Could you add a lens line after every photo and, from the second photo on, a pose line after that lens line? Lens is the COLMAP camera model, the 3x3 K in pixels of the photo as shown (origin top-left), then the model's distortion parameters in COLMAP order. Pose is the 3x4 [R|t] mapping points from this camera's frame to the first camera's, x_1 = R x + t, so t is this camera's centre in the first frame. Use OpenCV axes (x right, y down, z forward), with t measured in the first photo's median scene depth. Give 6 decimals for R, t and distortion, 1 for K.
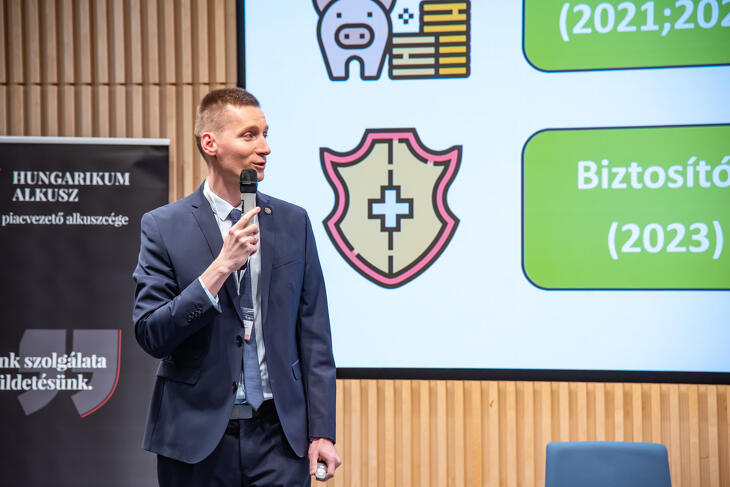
lens RADIAL K [[2441.3, 0, 364.7], [0, 2441.3, 243.7], [0, 0, 1]] dist [0.633492, 0.000000]
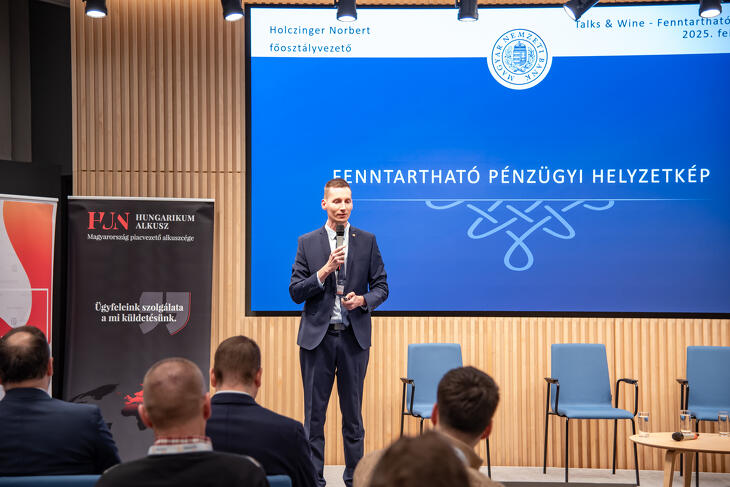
lens RADIAL K [[1397.2, 0, 365.2], [0, 1397.2, 243.4], [0, 0, 1]] dist [-0.020409, 0.000000]
pose [[0.972069, 0.006188, 0.234612, -0.229102], [-0.005251, 0.999976, -0.004615, -0.000987], [-0.234635, 0.003254, 0.972078, -0.160188]]
